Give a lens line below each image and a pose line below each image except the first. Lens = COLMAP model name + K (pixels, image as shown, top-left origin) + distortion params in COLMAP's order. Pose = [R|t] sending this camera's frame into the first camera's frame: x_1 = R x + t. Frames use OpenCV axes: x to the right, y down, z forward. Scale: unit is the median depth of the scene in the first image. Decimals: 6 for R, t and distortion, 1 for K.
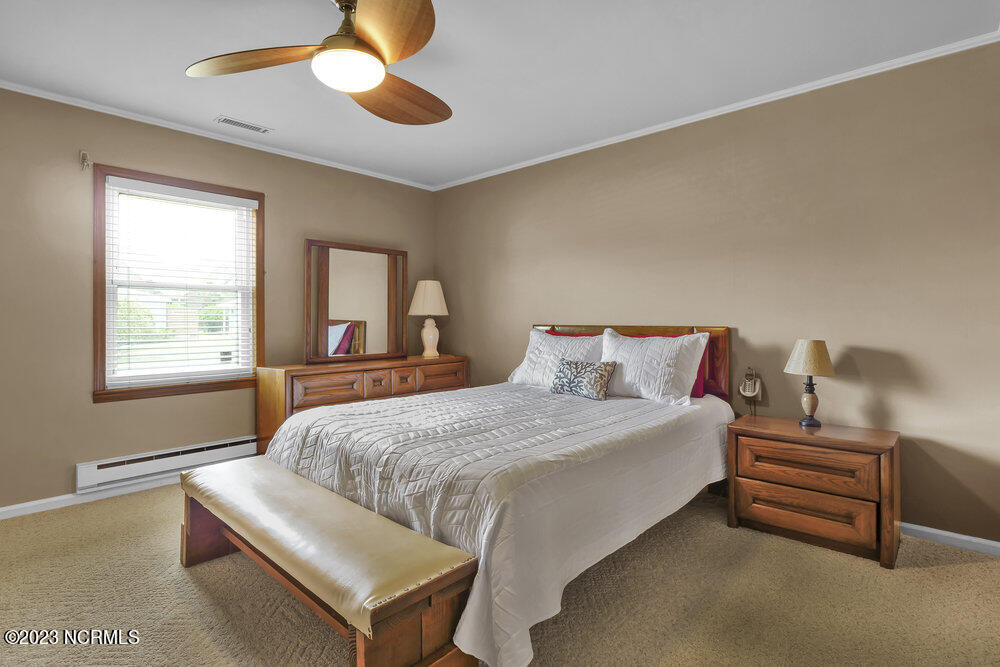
lens RADIAL K [[506.2, 0, 500.7], [0, 506.2, 329.9], [0, 0, 1]] dist [-0.005146, -0.005914]
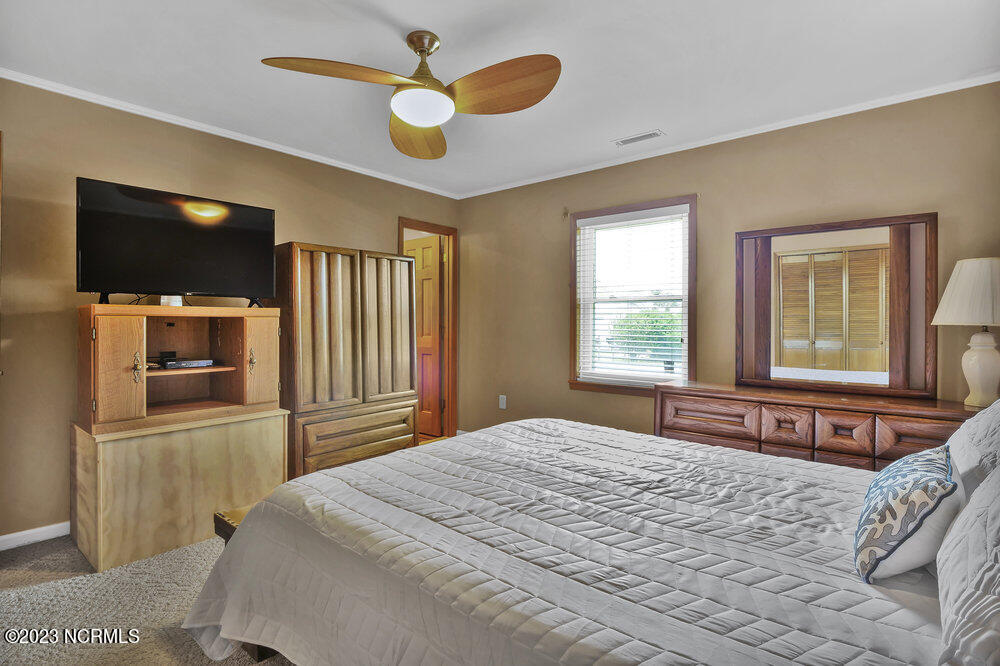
lens RADIAL K [[506.2, 0, 500.1], [0, 506.2, 326.6], [0, 0, 1]] dist [-0.005146, -0.005914]
pose [[0.035497, 0.008122, -0.999337, 0.444132], [-0.032975, 0.999432, 0.006952, -0.021397], [0.998826, 0.032706, 0.035745, 0.615853]]
